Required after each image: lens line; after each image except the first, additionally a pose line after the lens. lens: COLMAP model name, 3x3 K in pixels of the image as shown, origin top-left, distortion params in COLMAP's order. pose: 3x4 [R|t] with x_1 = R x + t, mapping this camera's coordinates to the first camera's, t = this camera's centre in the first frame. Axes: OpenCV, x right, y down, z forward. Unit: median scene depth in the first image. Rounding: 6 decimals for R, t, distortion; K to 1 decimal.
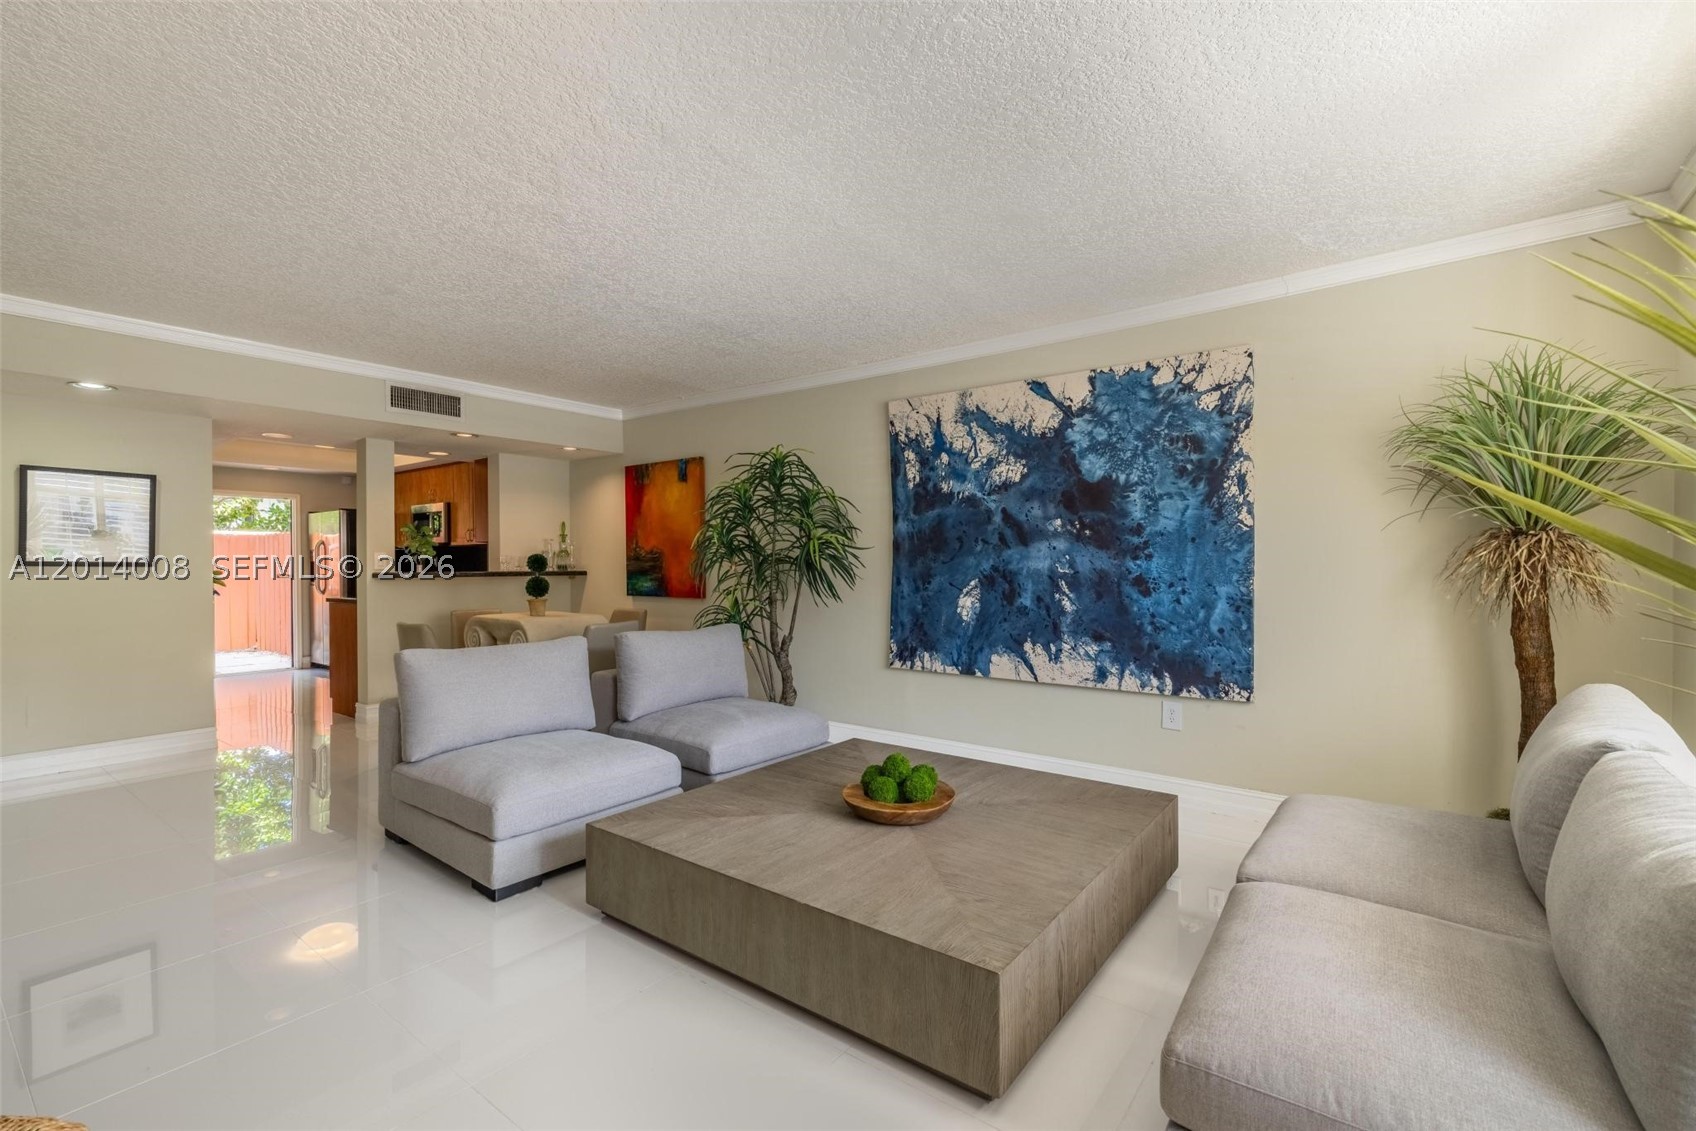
lens RADIAL K [[759.6, 0, 845.4], [0, 759.6, 567.0], [0, 0, 1]] dist [0.008662, 0.001854]
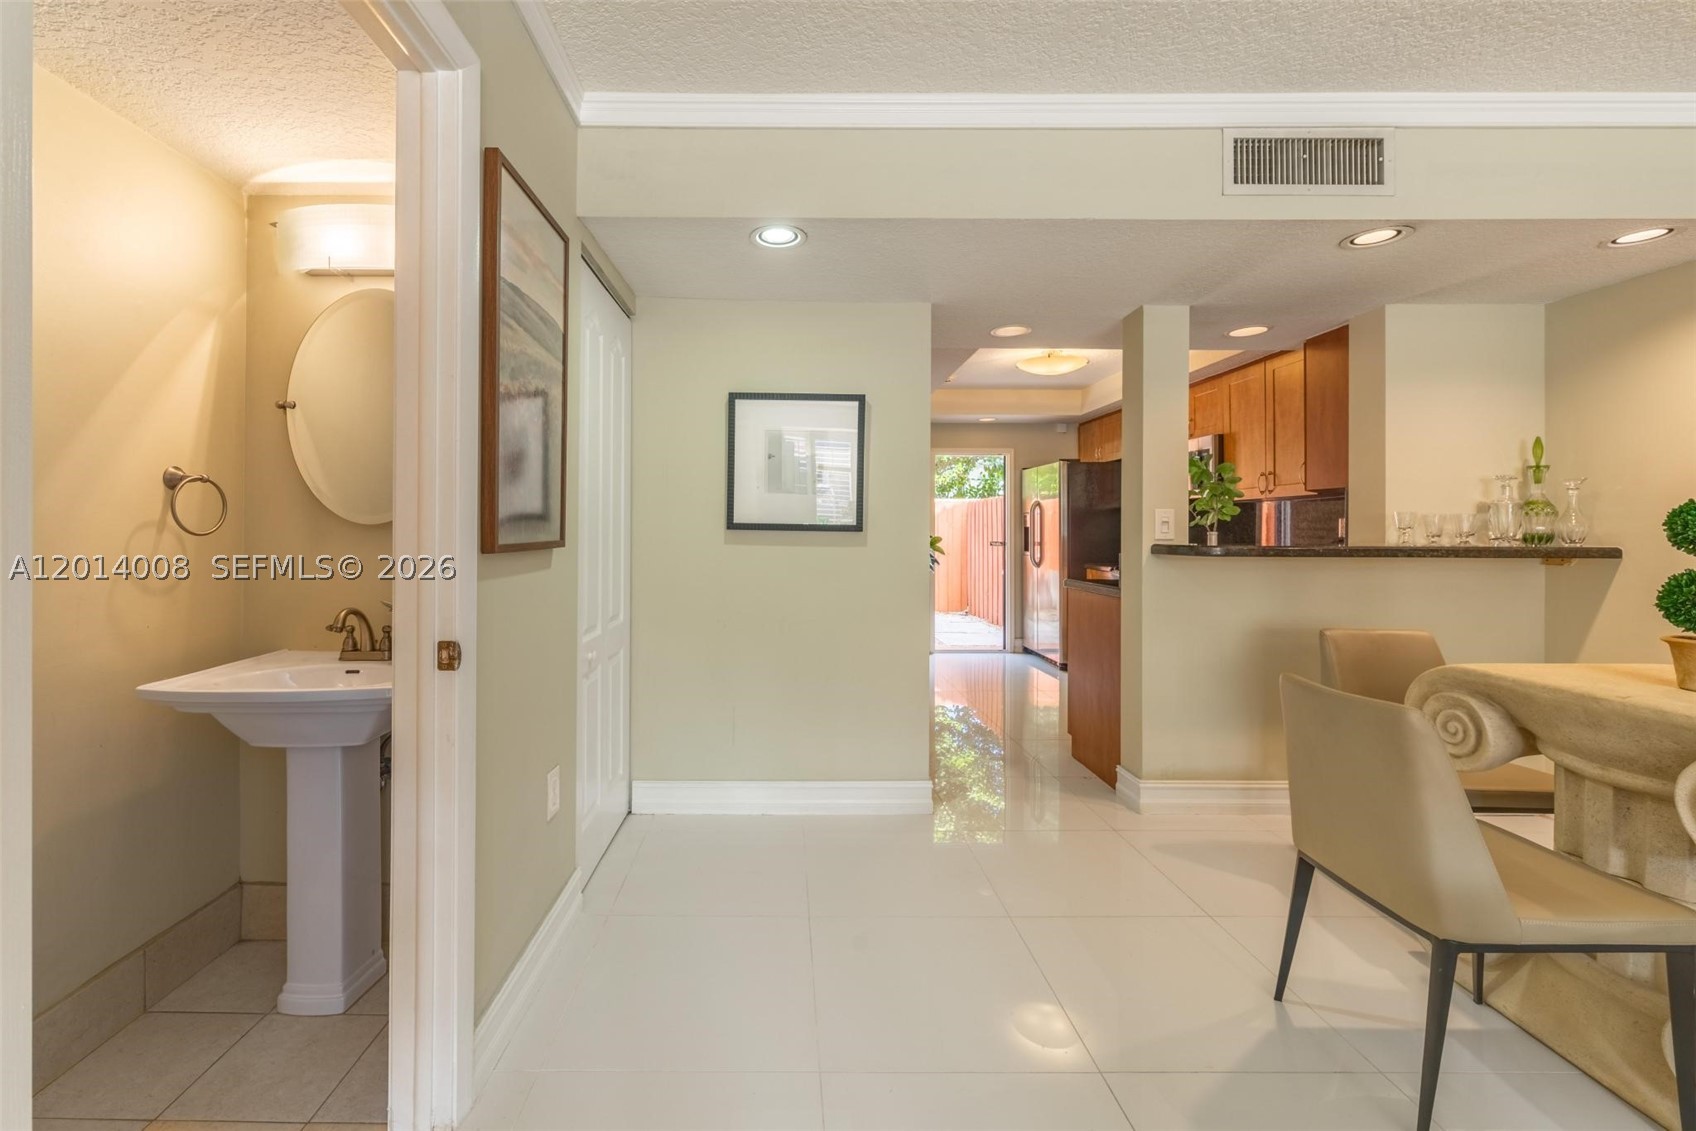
lens RADIAL K [[692.9, 0, 794.4], [0, 692.9, 528.4], [0, 0, 1]] dist [0.008546, -0.000839]
pose [[0.625099, 0.001307, -0.780544, -0.537378], [-0.007216, 0.999966, -0.004104, -0.000831], [0.780512, 0.008198, 0.625087, 0.662832]]
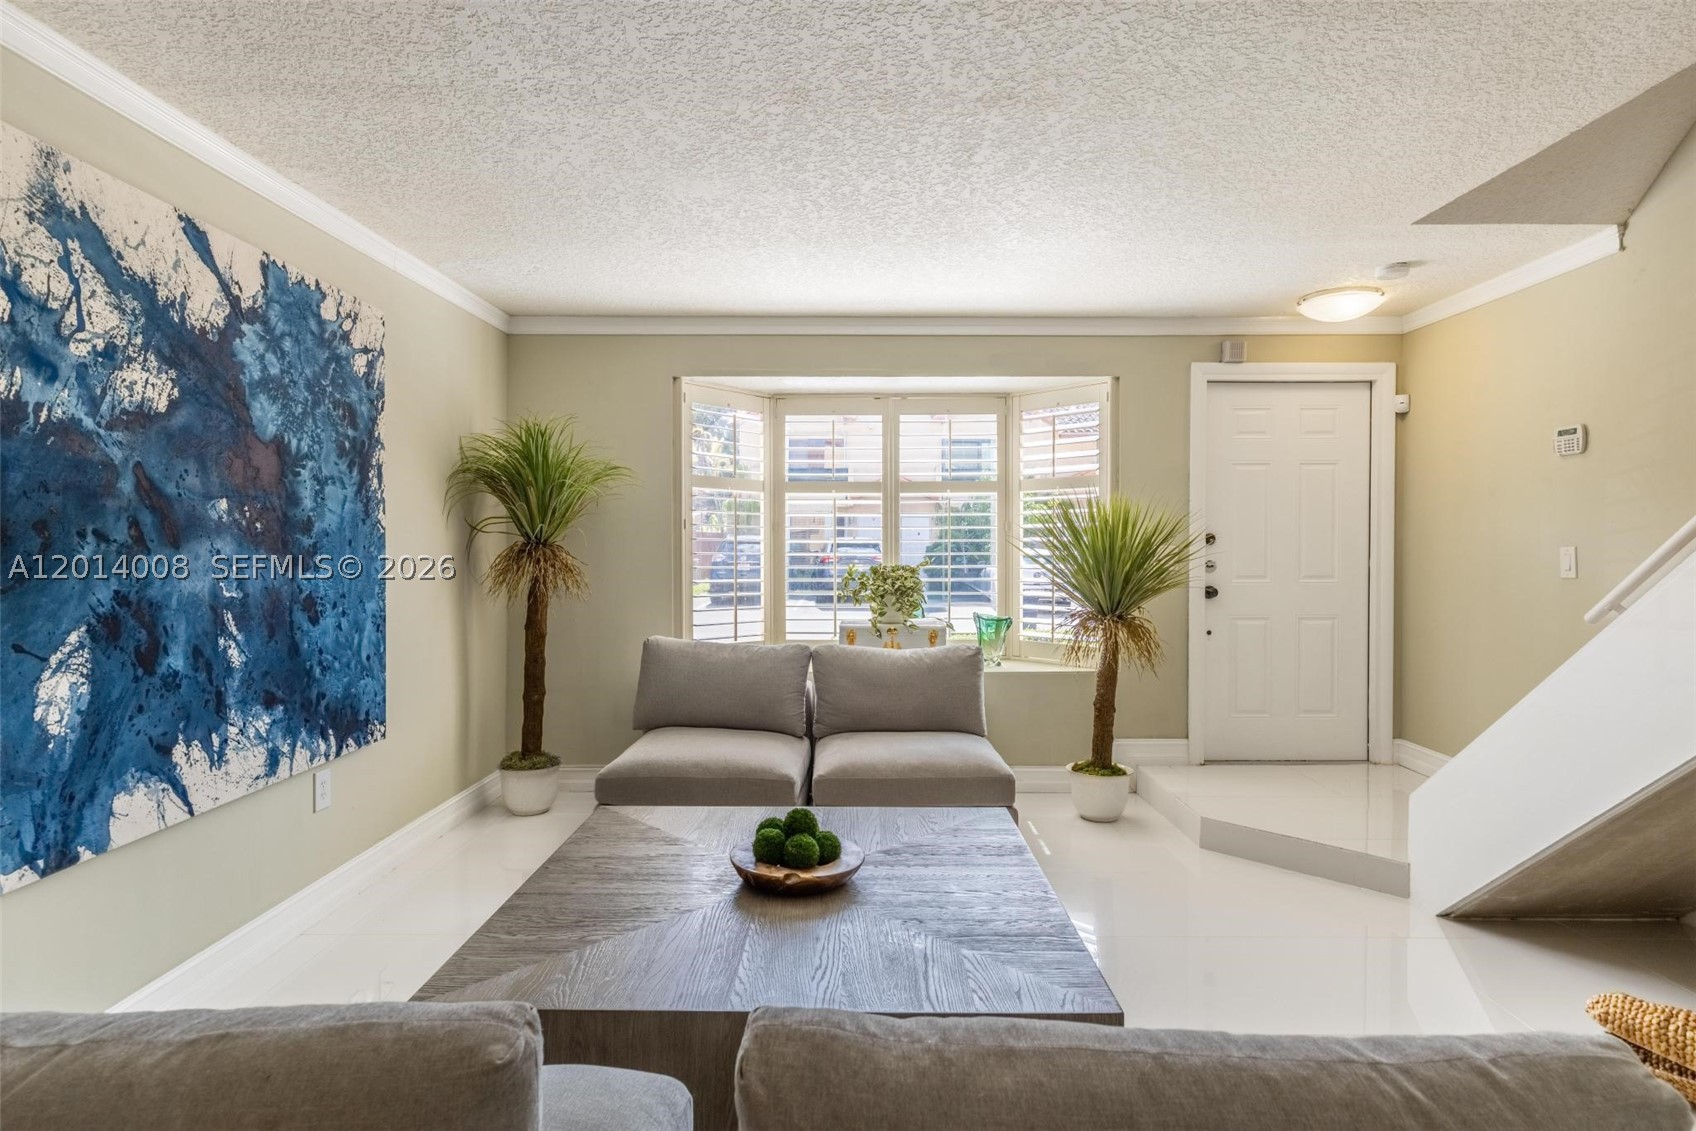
lens RADIAL K [[941.6, 0, 854.8], [0, 941.6, 557.5], [0, 0, 1]] dist [0.012298, 0.000581]
pose [[-0.610299, -0.007569, 0.792135, -0.523666], [0.005715, 0.999886, 0.013957, -0.027985], [-0.792150, 0.013045, -0.610187, 1.051877]]
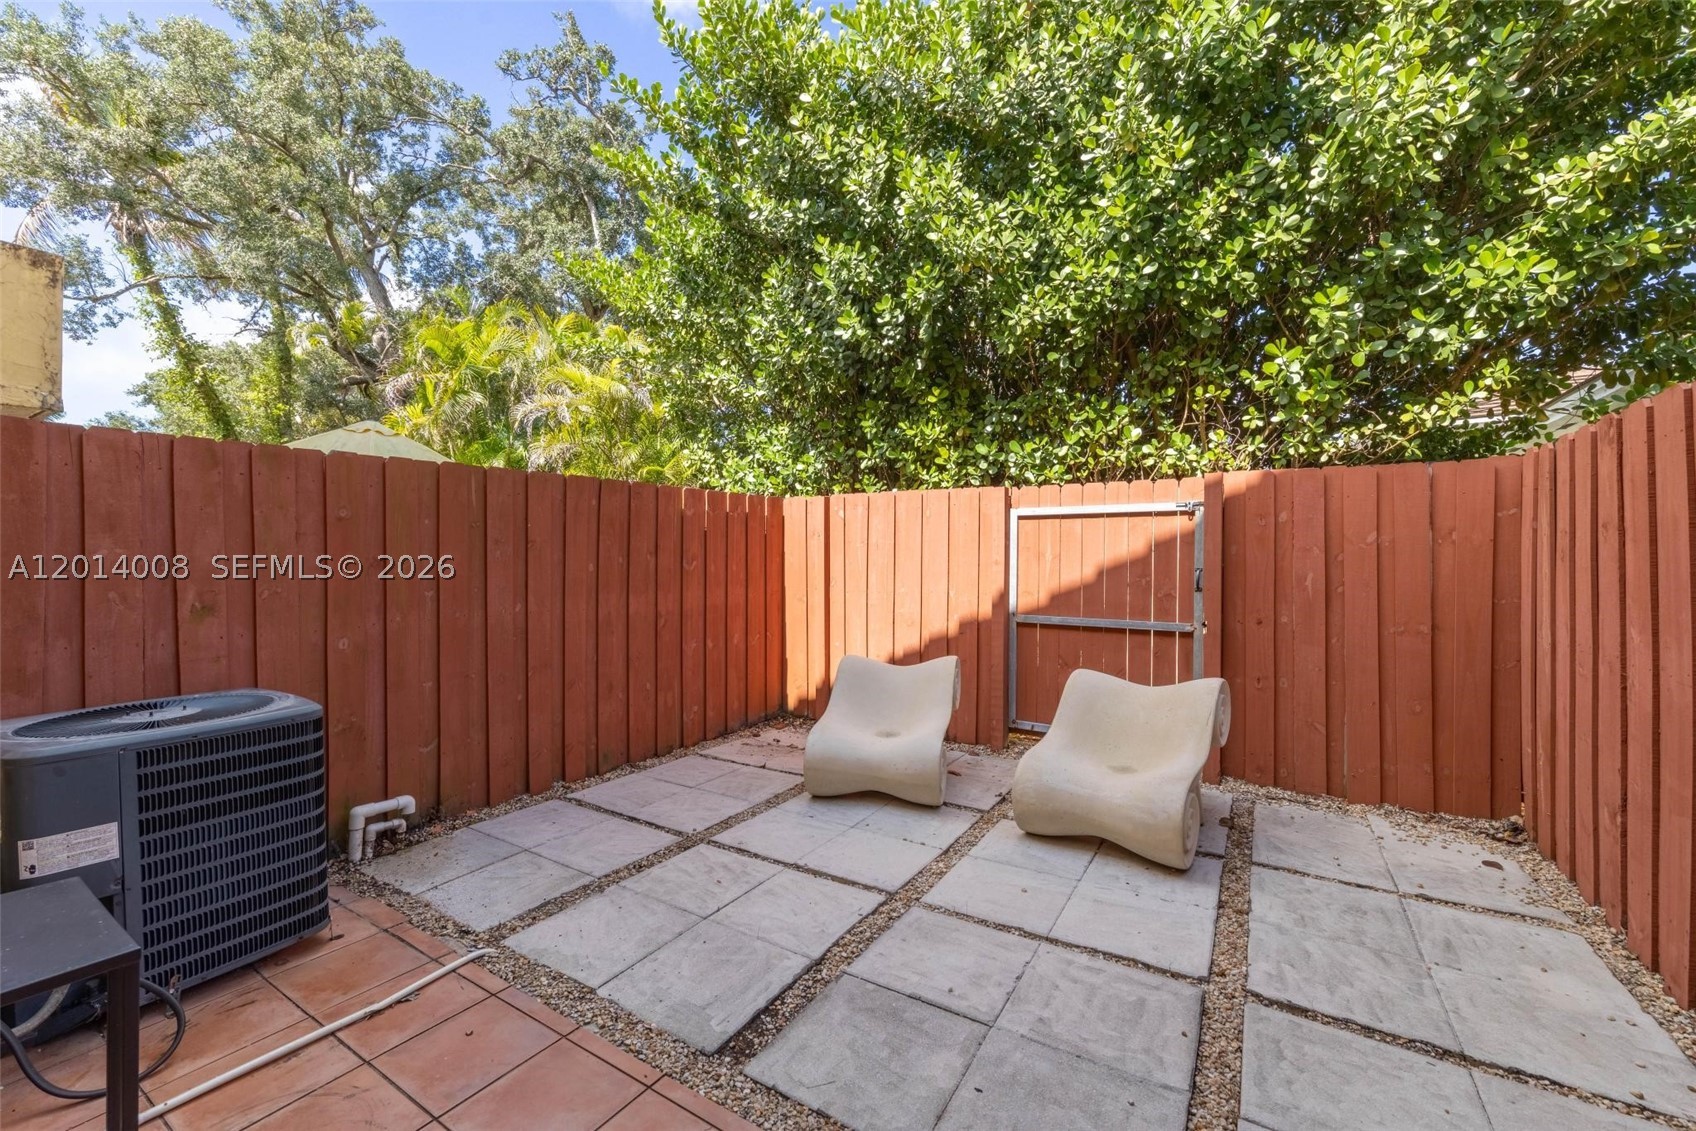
lens RADIAL K [[692.9, 0, 834.6], [0, 692.9, 562.4], [0, 0, 1]] dist [0.008546, -0.000839]
pose [[0.110903, 0.011892, -0.993760, -1.582394], [-0.003782, 0.999926, 0.011544, -0.003135], [0.993824, 0.002478, 0.110940, 2.099274]]
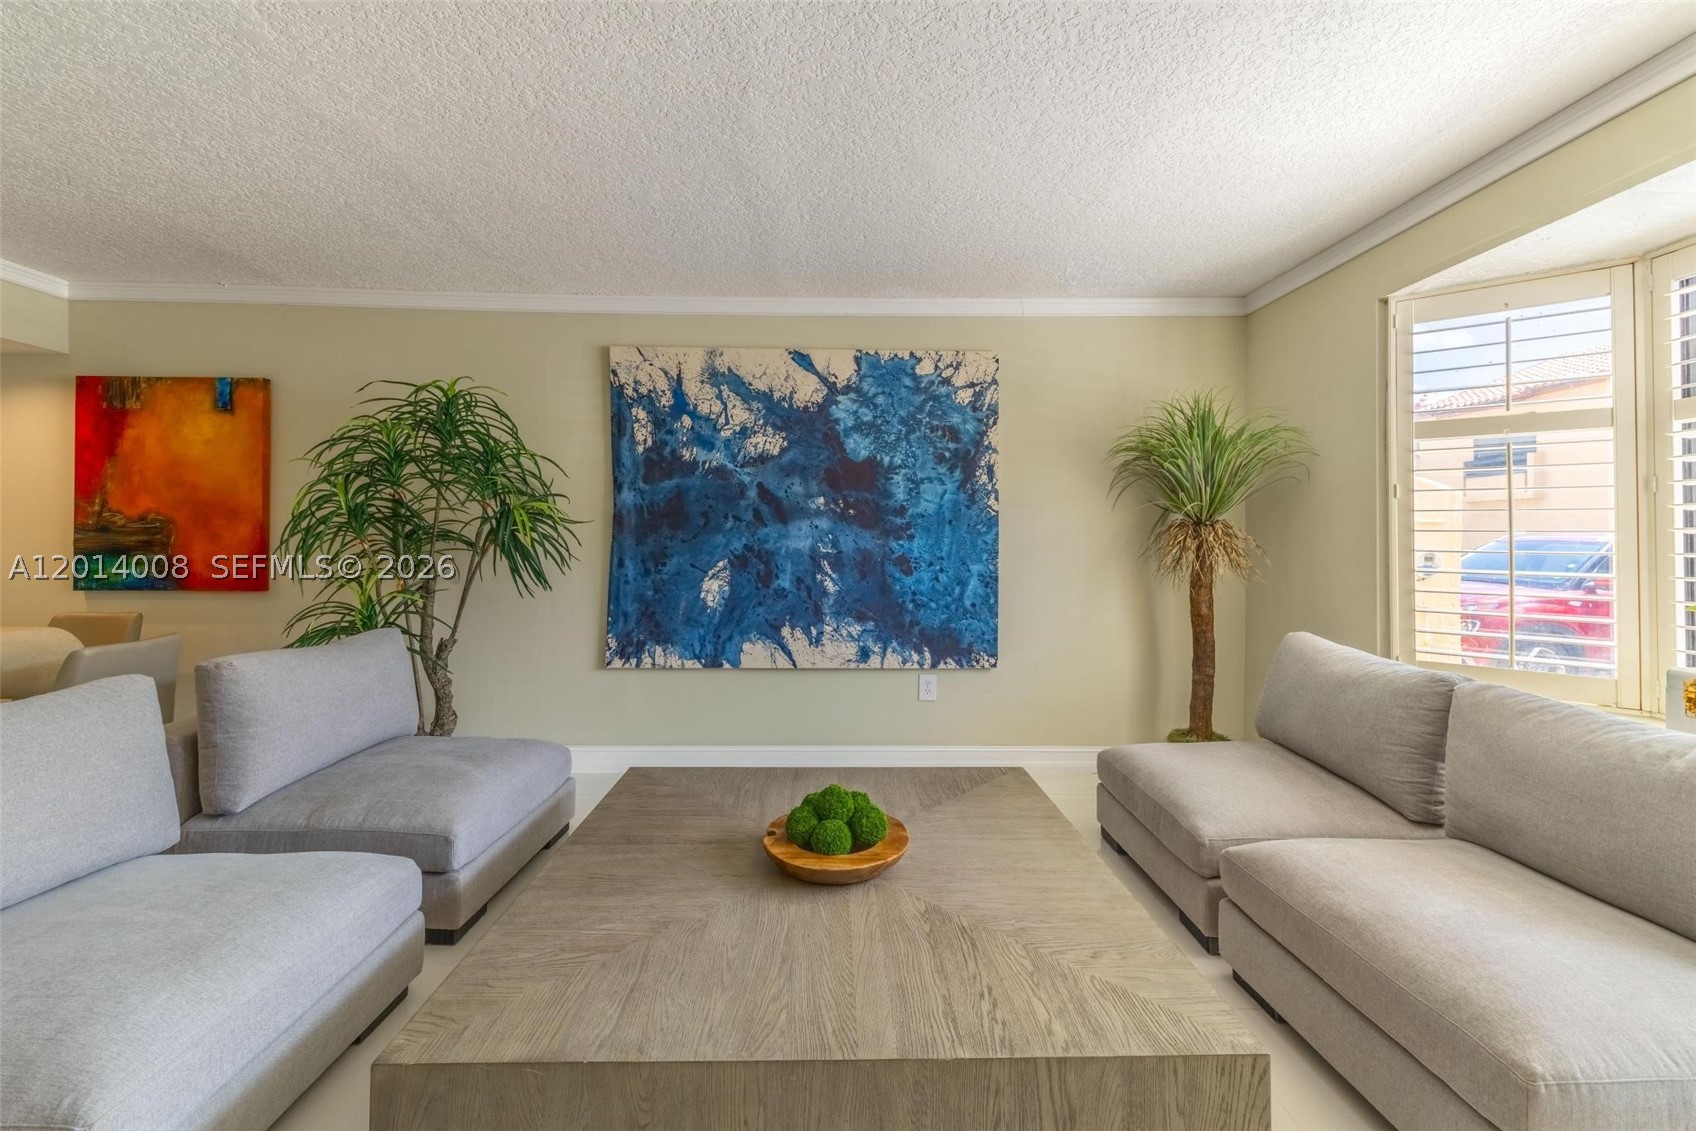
lens RADIAL K [[692.9, 0, 839.2], [0, 692.9, 533.0], [0, 0, 1]] dist [0.008546, -0.000839]
pose [[0.779121, 0.018768, 0.626592, -0.253833], [-0.005315, 0.999714, -0.023335, 0.003265], [-0.626850, 0.014850, 0.778998, 0.296862]]
